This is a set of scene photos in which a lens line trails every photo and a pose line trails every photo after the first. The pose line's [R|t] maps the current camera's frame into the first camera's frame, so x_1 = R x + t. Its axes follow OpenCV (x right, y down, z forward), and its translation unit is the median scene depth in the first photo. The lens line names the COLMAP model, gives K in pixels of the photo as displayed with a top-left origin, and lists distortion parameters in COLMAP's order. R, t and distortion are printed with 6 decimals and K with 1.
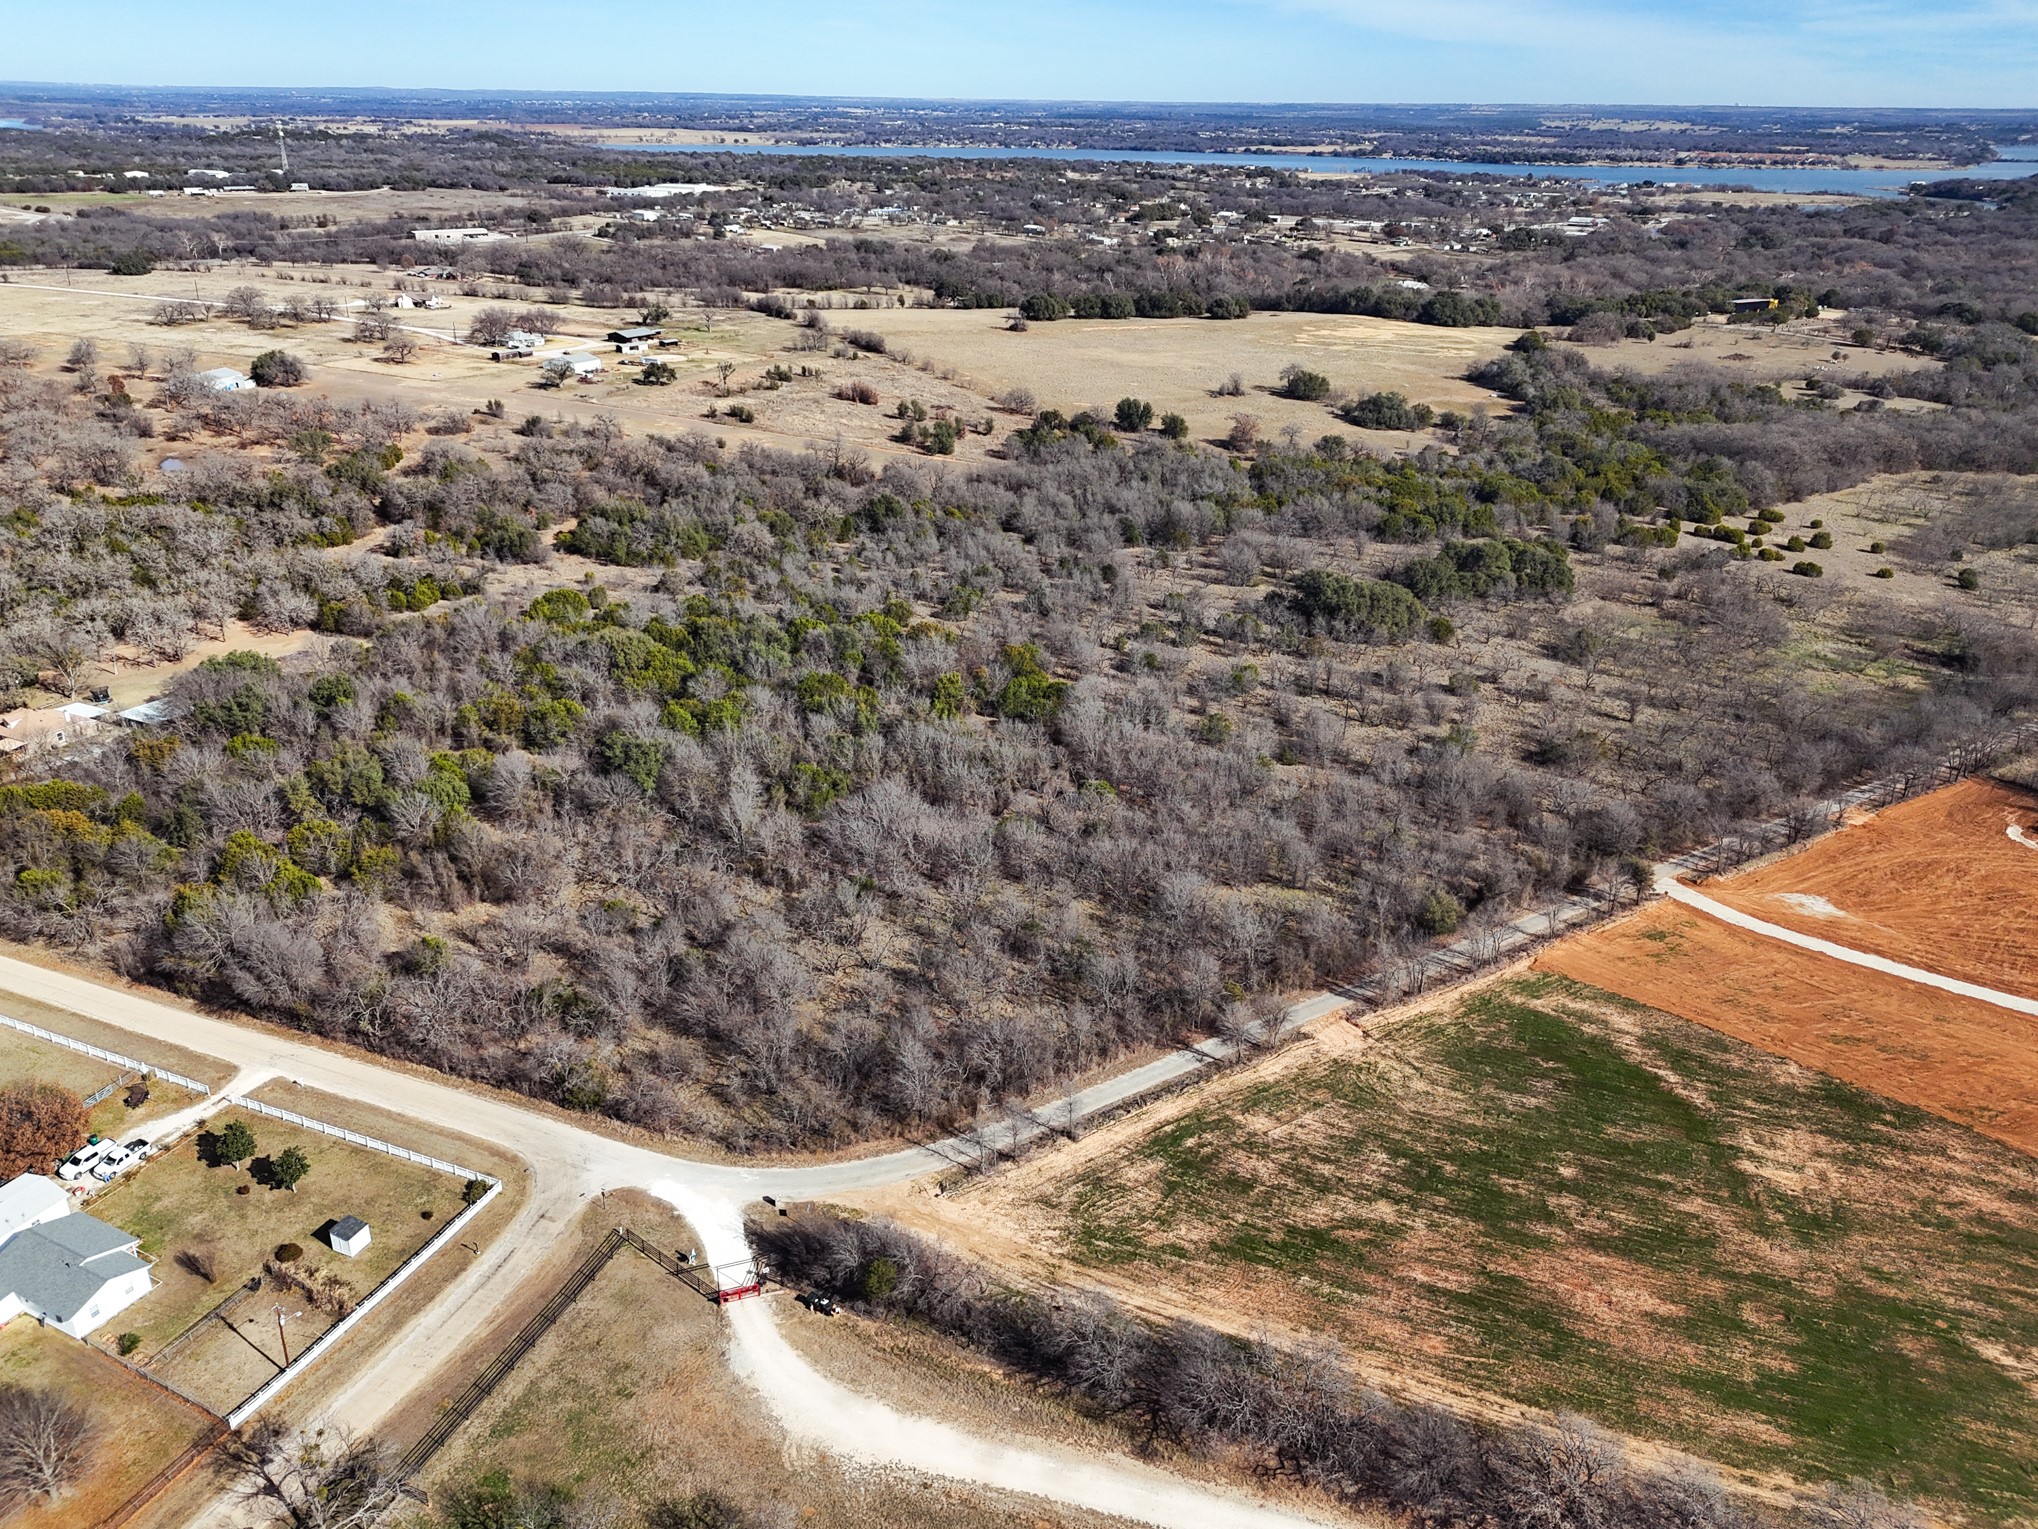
lens RADIAL K [[1502.9, 0, 1022.9], [0, 1502.9, 753.5], [0, 0, 1]] dist [0.057411, -0.050834]
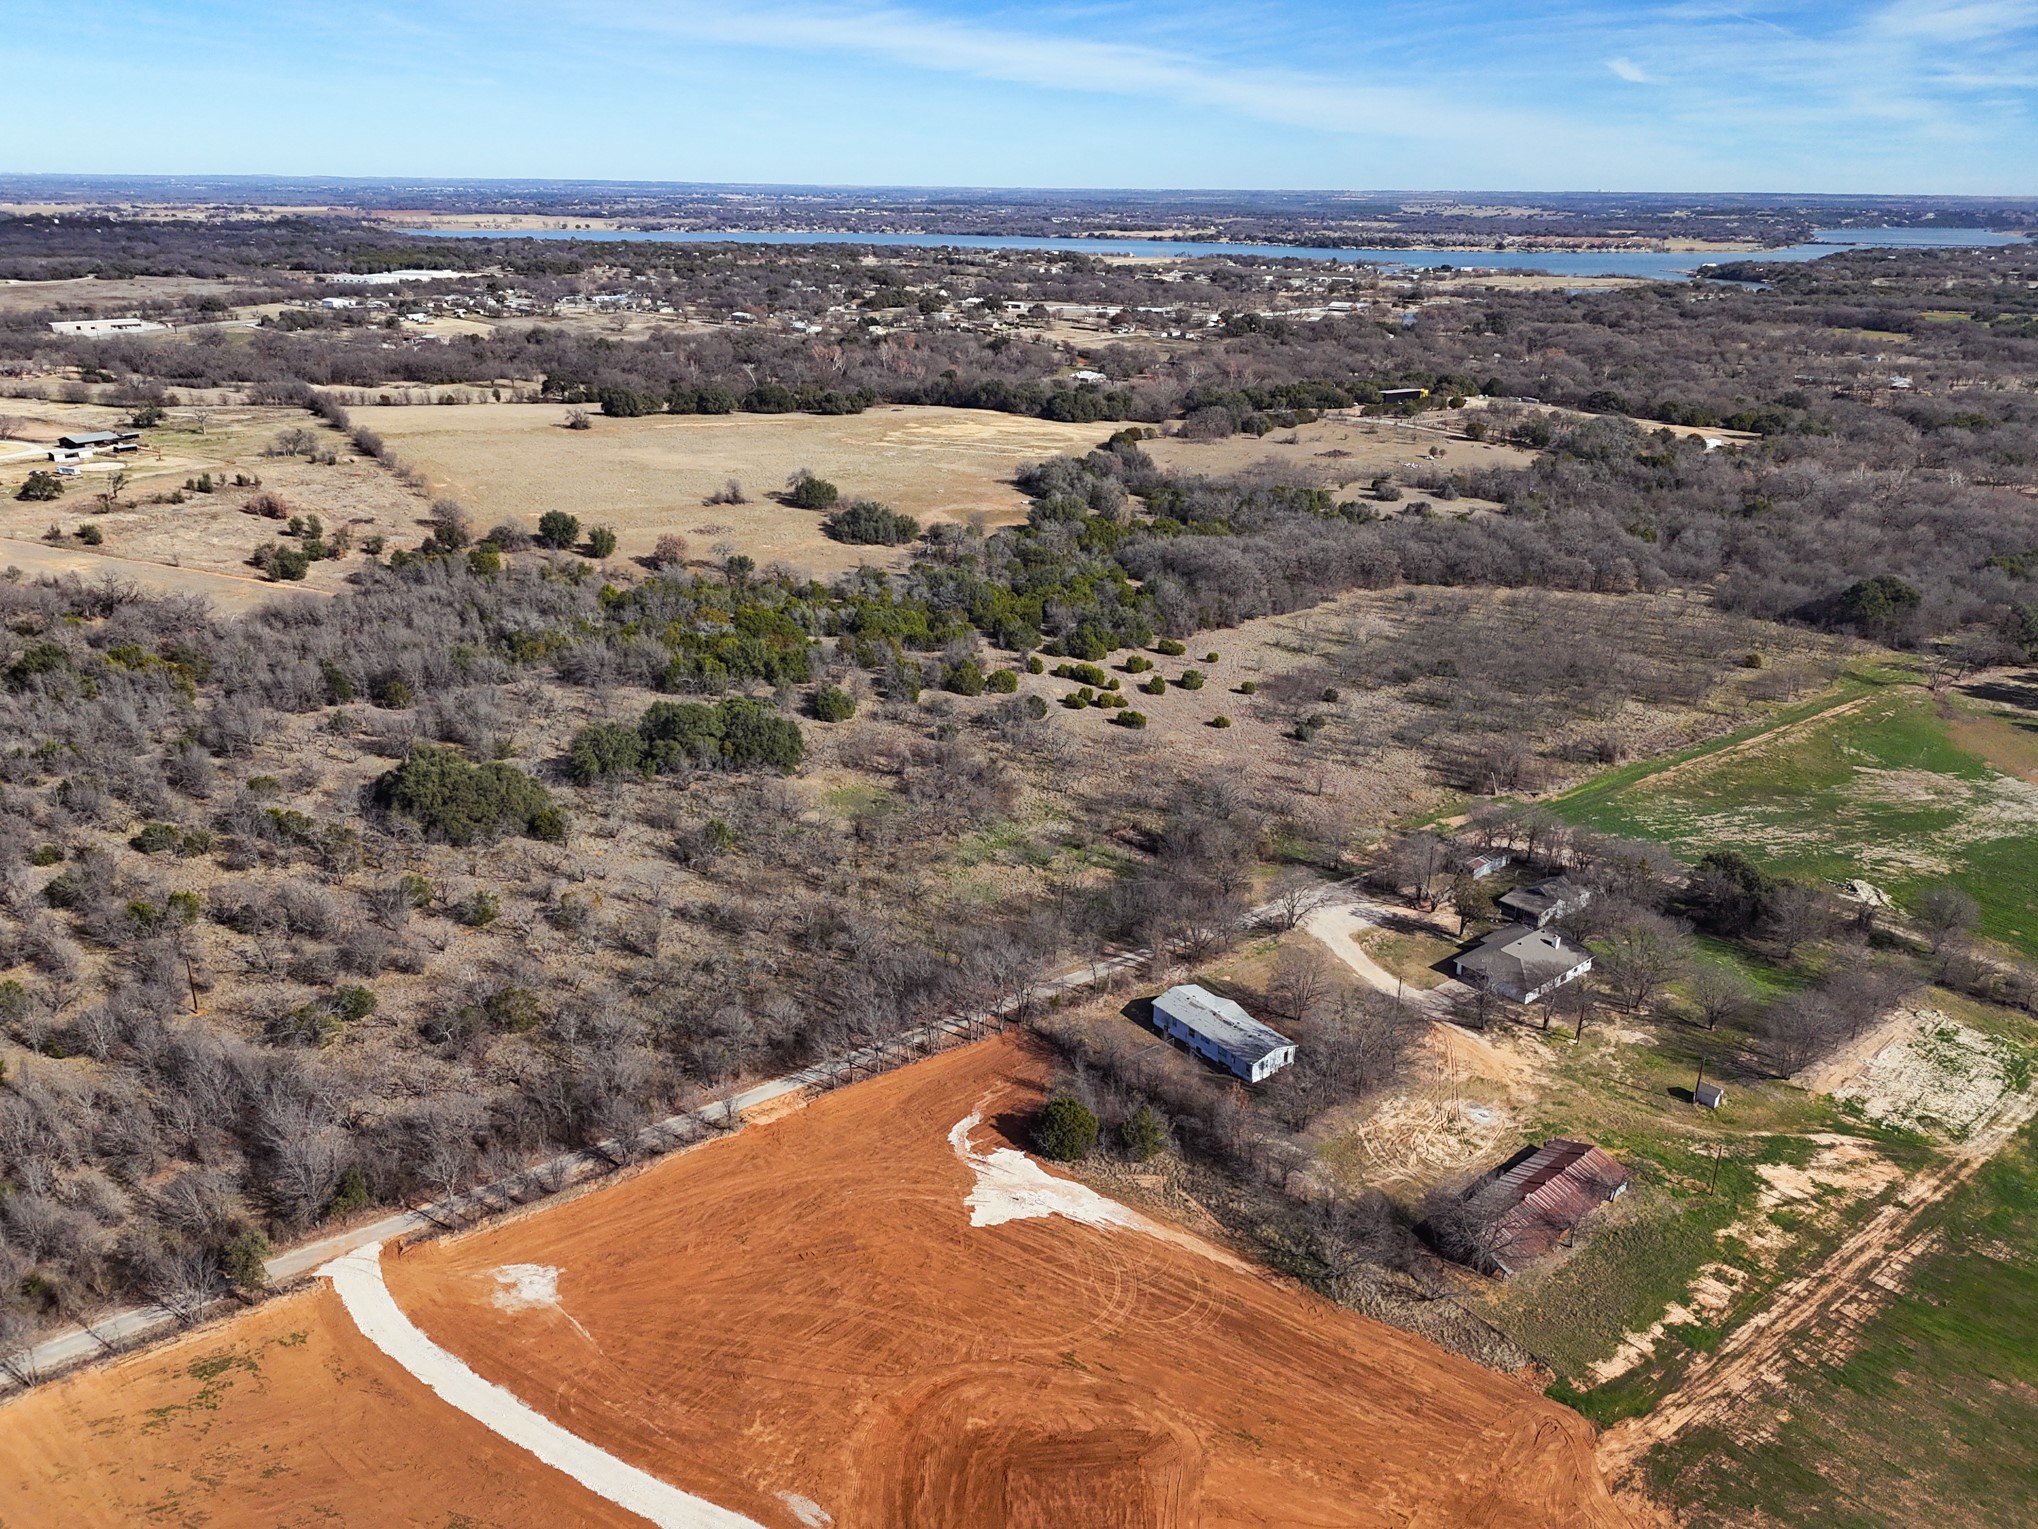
lens RADIAL K [[1502.9, 0, 1022.9], [0, 1502.9, 753.5], [0, 0, 1]] dist [0.057411, -0.050834]
pose [[0.998301, -0.022165, 0.053893, 0.231896], [0.024757, 0.998545, -0.047913, -0.035484], [-0.052753, 0.049165, 0.997397, 0.085577]]
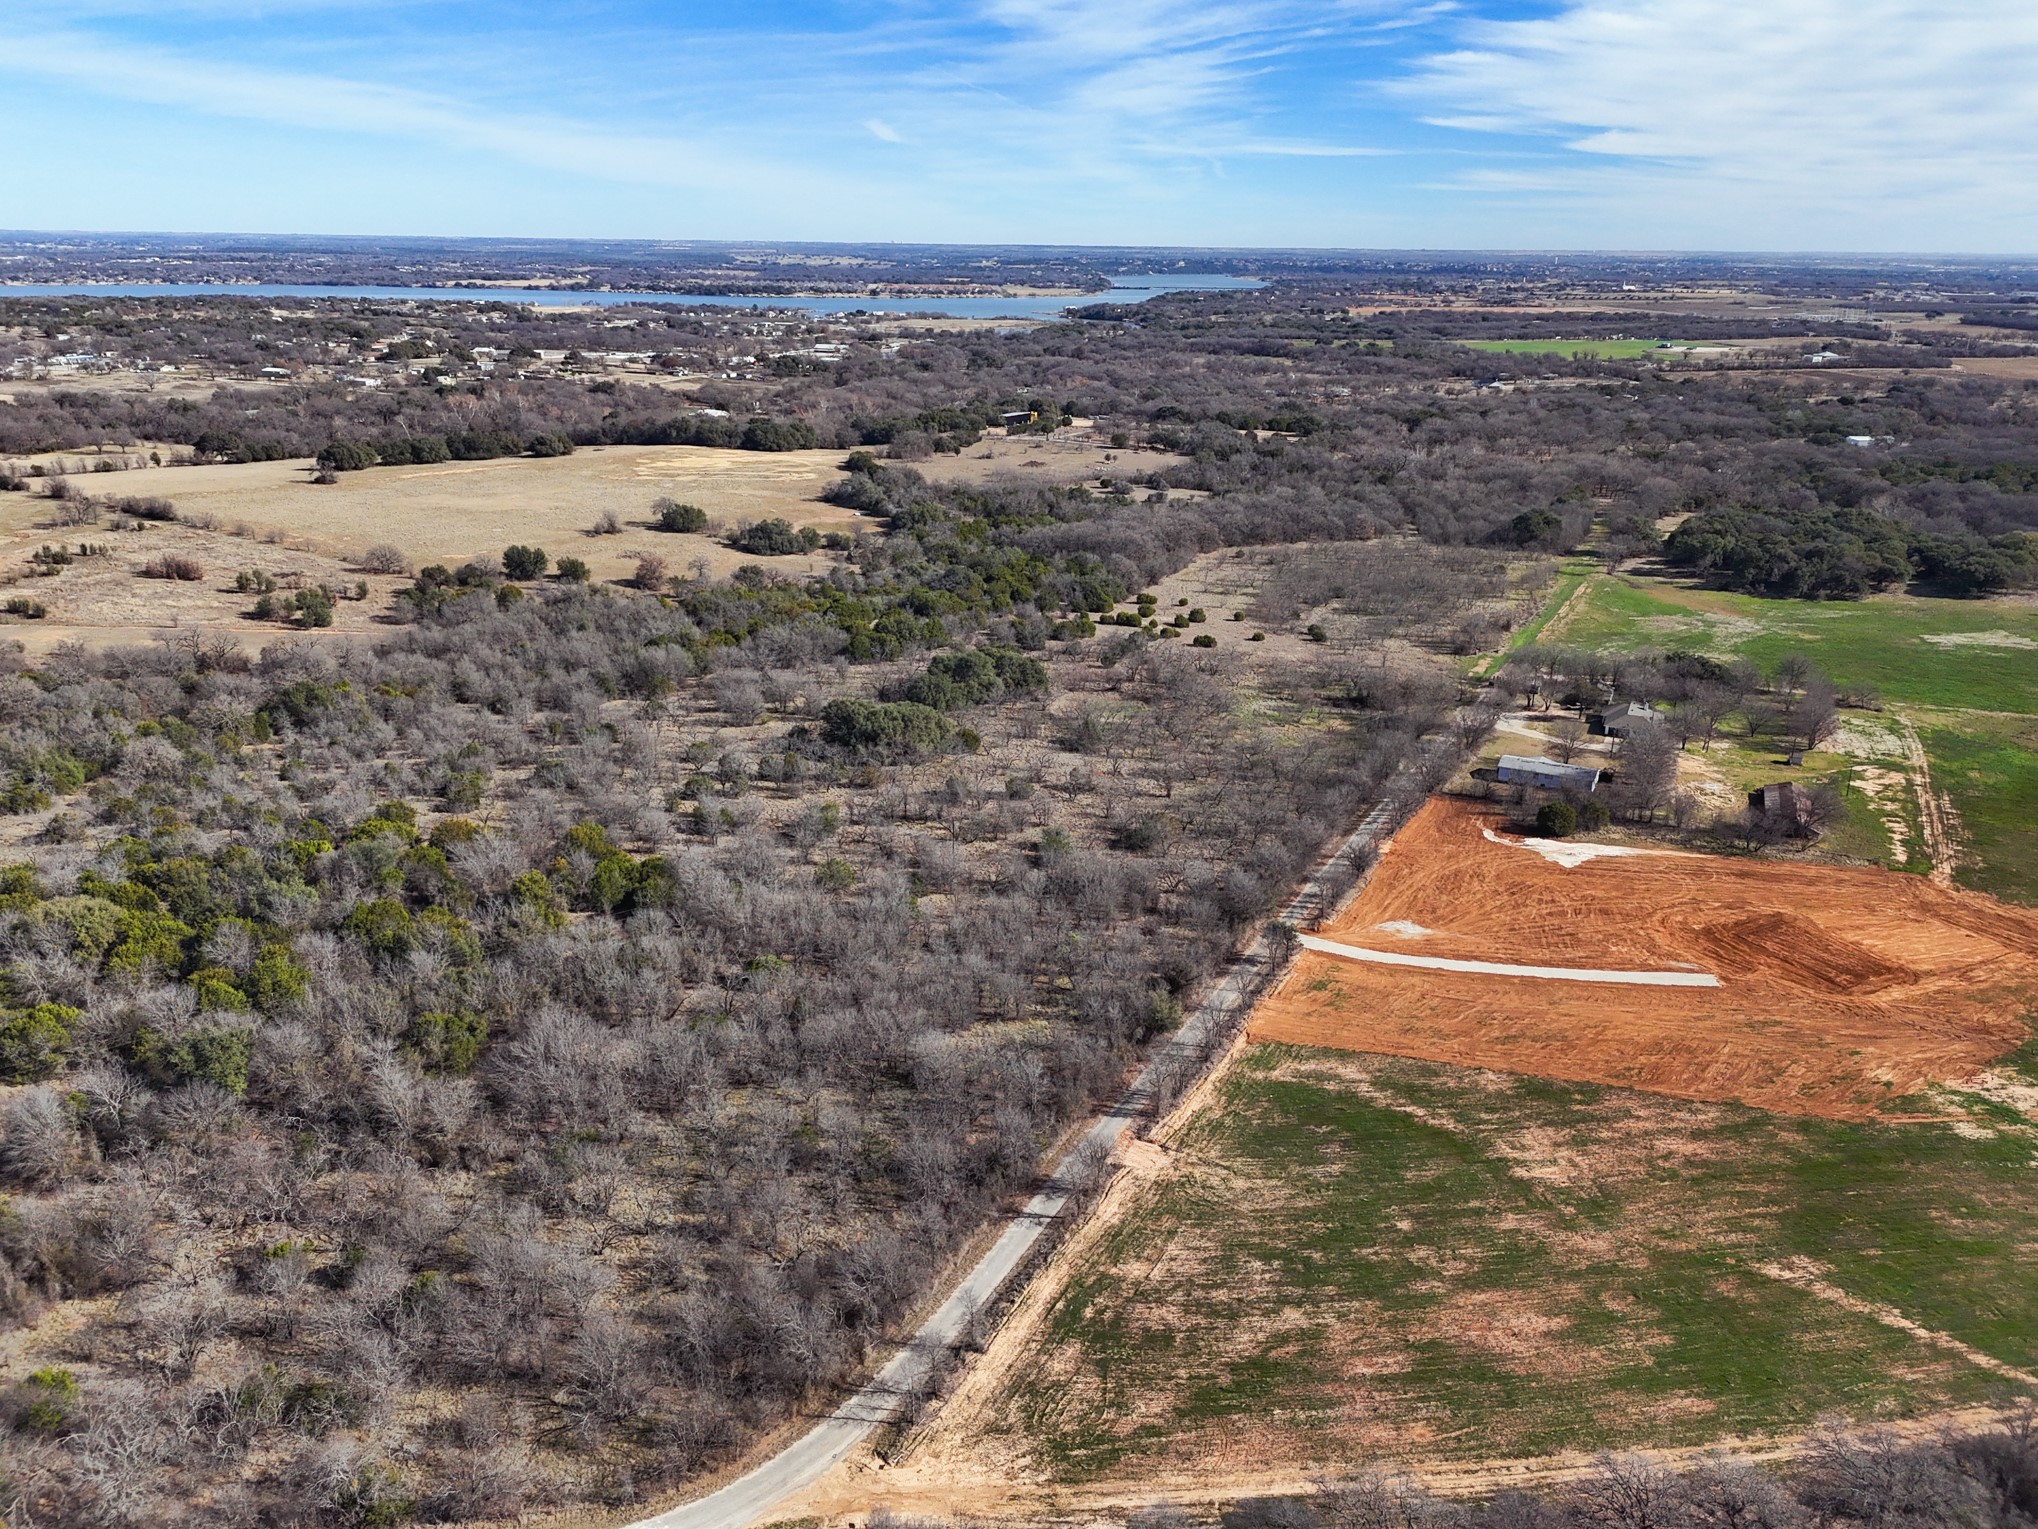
lens RADIAL K [[1493.7, 0, 1023.6], [0, 1493.7, 772.0], [0, 0, 1]] dist [0.065052, -0.066686]
pose [[0.881620, -0.161100, 0.443614, -0.070065], [0.189344, 0.981712, -0.019781, -0.015750], [-0.432315, 0.101435, 0.895999, 0.032317]]
